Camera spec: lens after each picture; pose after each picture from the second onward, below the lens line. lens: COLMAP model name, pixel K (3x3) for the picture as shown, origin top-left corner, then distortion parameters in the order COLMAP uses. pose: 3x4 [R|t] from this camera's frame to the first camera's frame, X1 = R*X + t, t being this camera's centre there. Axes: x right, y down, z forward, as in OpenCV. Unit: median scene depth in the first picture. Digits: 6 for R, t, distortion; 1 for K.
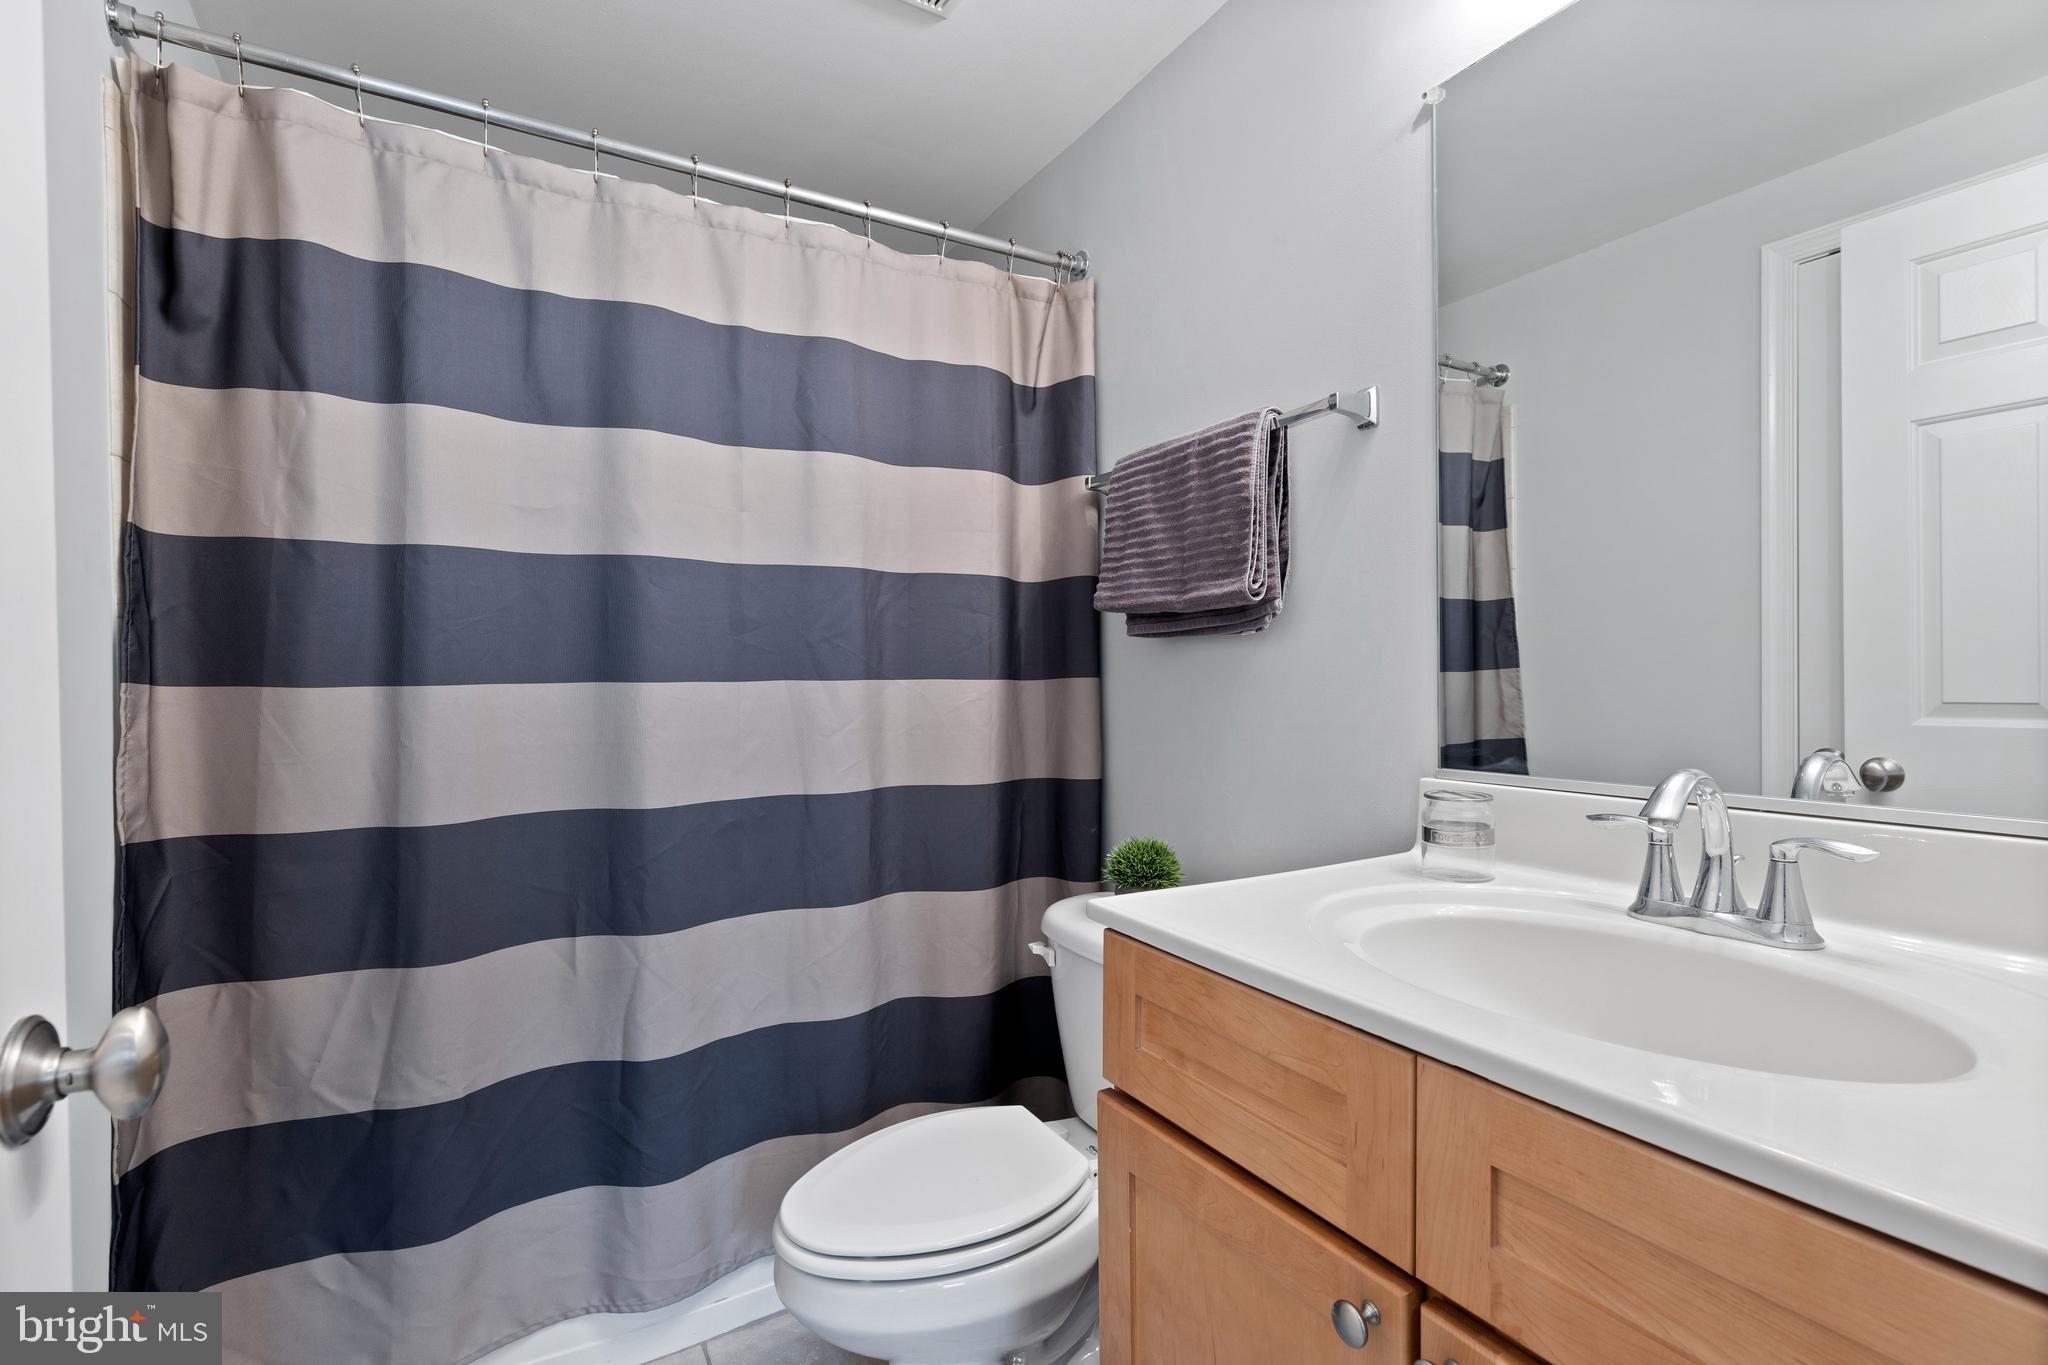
lens RADIAL K [[931.5, 0, 1021.6], [0, 931.5, 675.4], [0, 0, 1]] dist [0.004759, -0.001760]
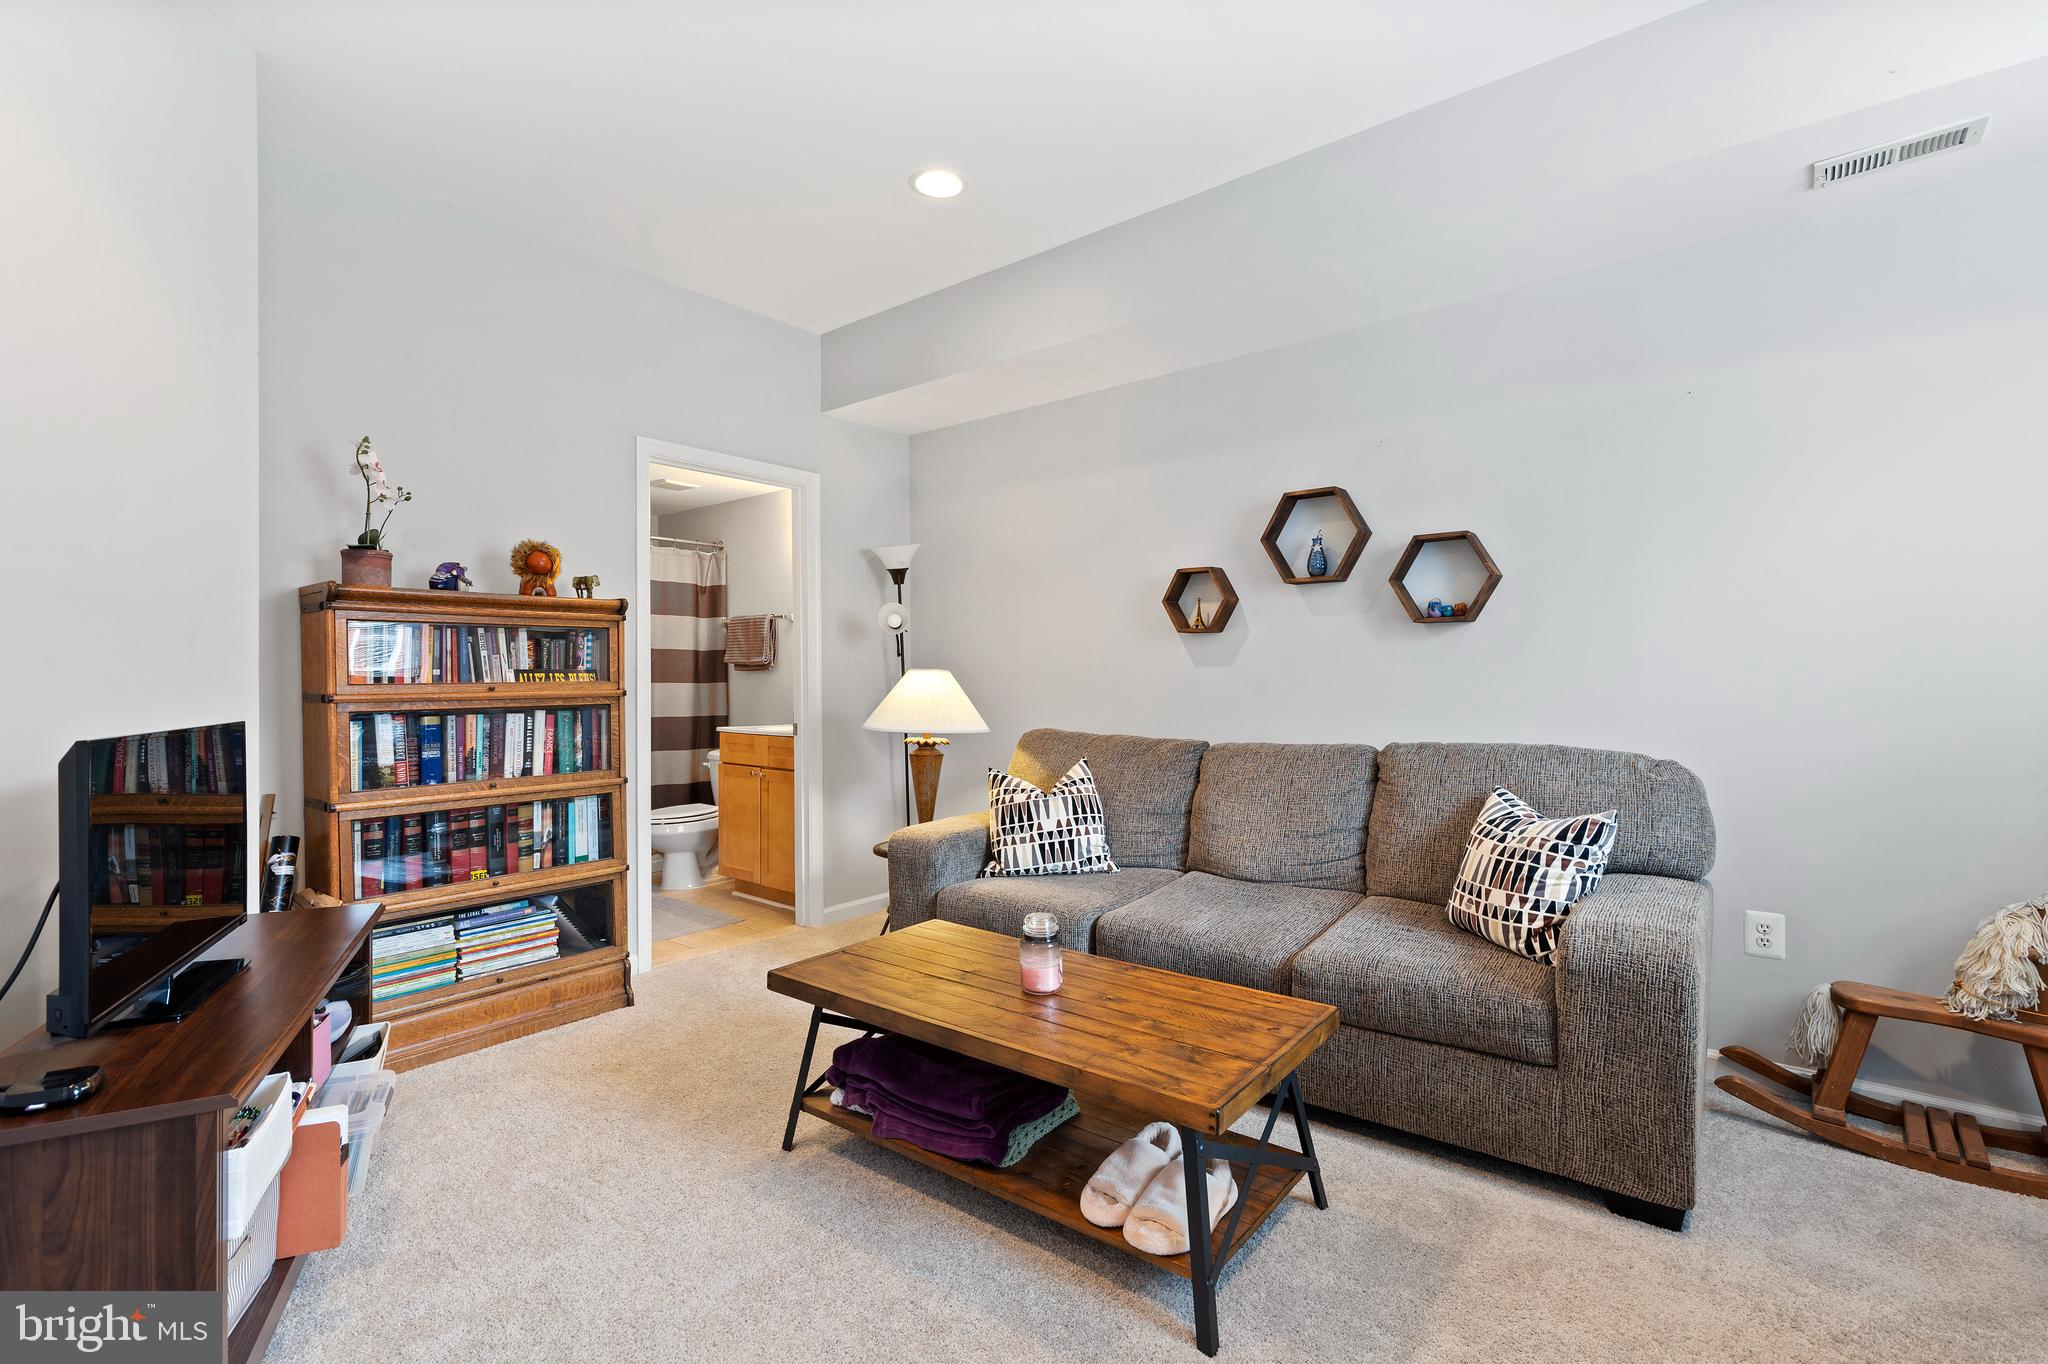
lens RADIAL K [[931.5, 0, 1022.2], [0, 931.5, 676.6], [0, 0, 1]] dist [0.004759, -0.001760]
pose [[0.940664, 0.006563, 0.339277, -0.044149], [-0.006961, 0.999976, -0.000043, -0.024752], [-0.339269, -0.002321, 0.940686, -2.266154]]
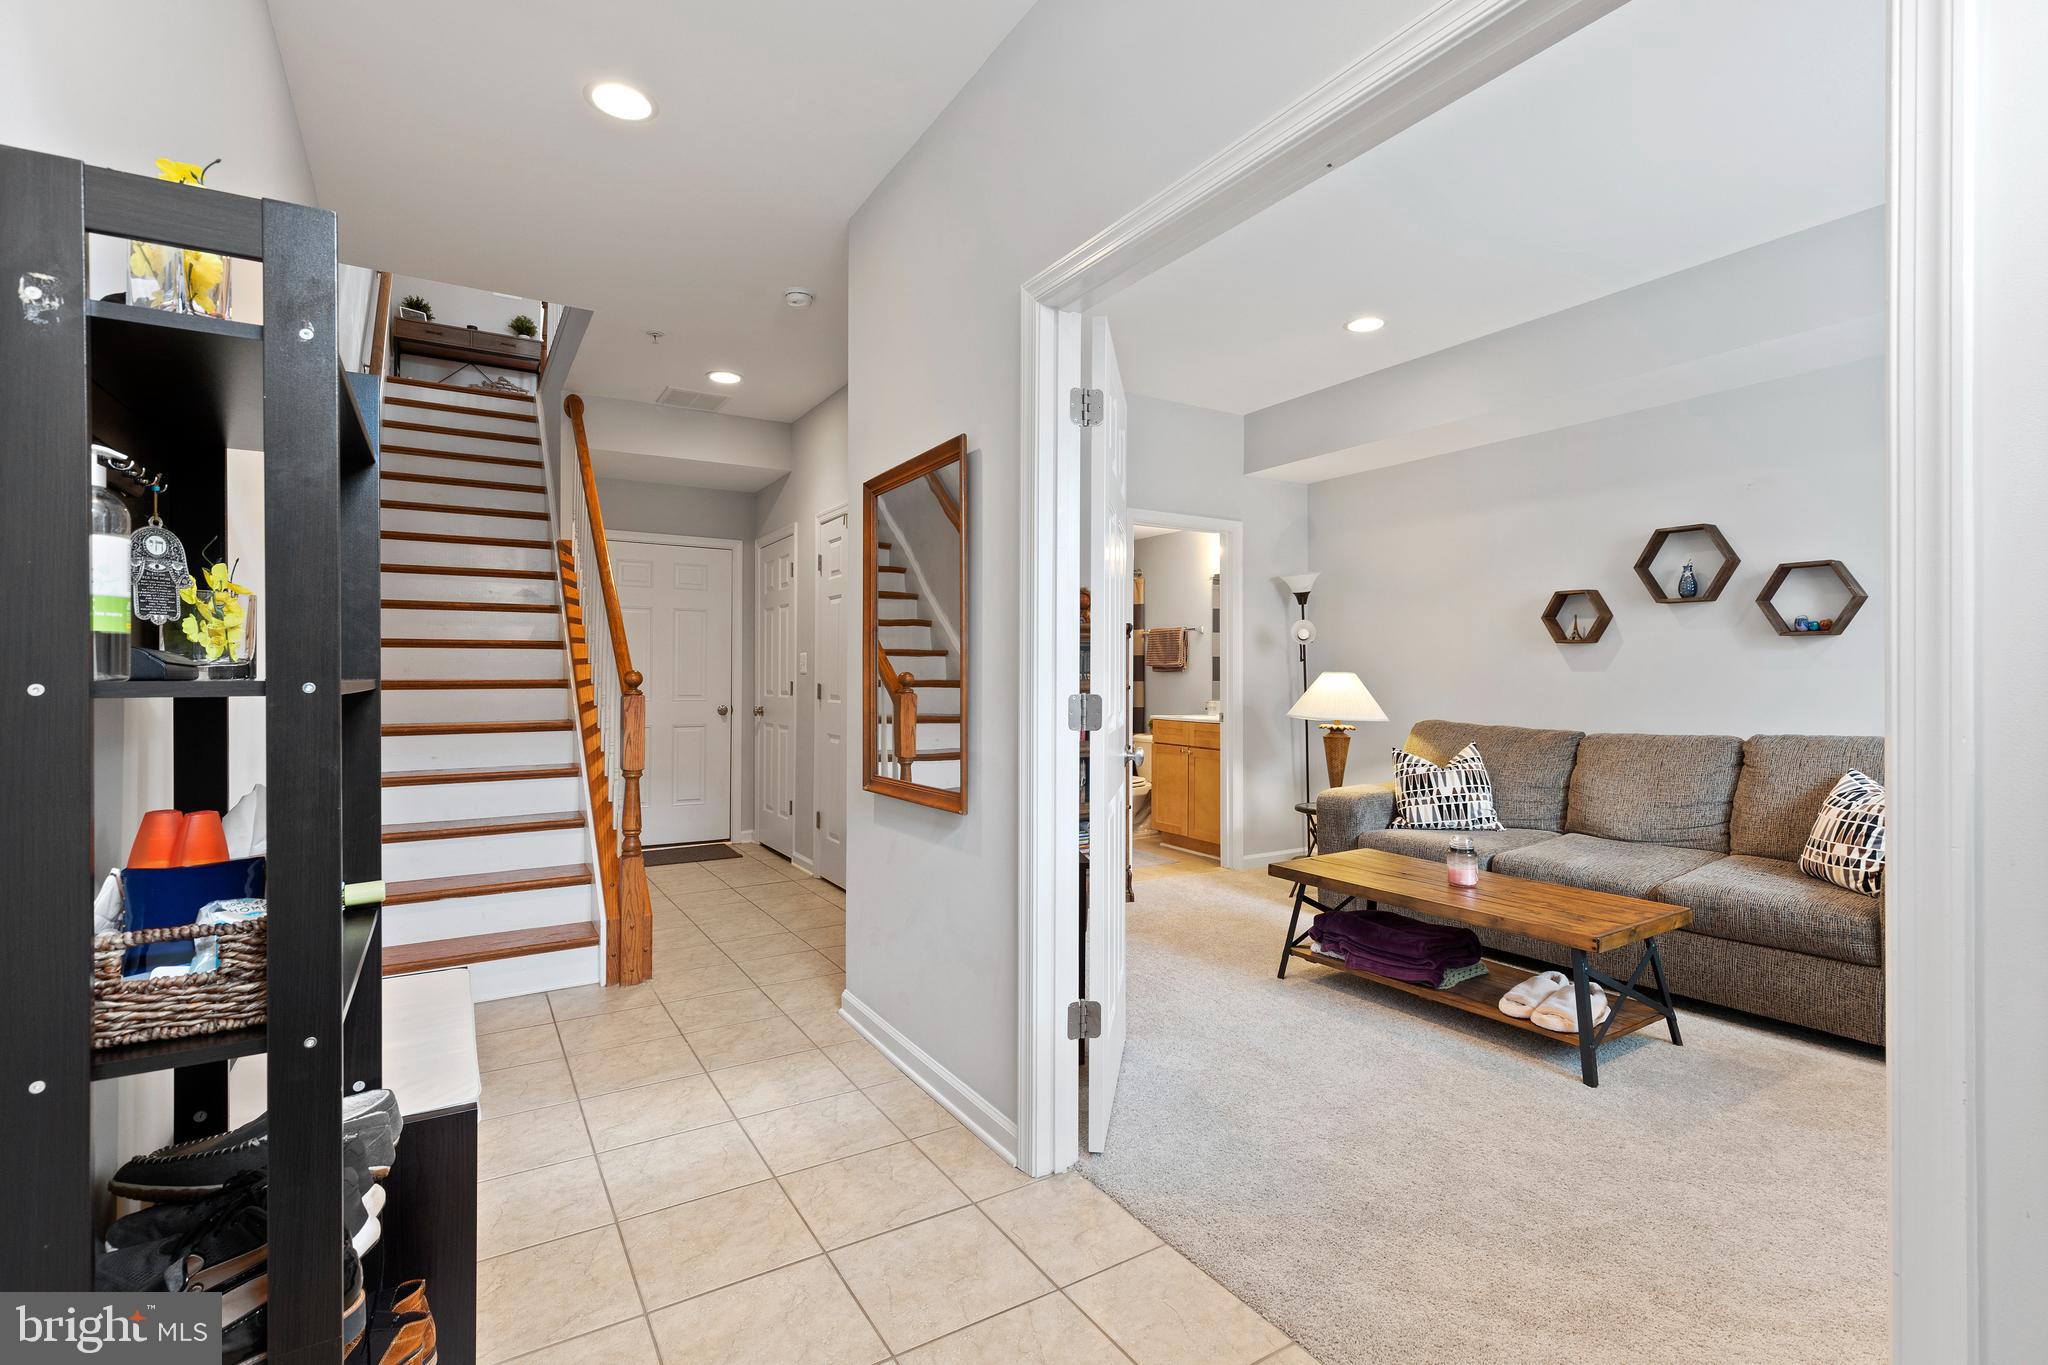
lens RADIAL K [[931.5, 0, 1027.6], [0, 931.5, 669.7], [0, 0, 1]] dist [0.004759, -0.001760]
pose [[0.999809, 0.013077, 0.014506, -0.467104], [-0.013015, 0.999906, -0.004410, -0.023057], [-0.014562, 0.004220, 0.999885, -2.918237]]
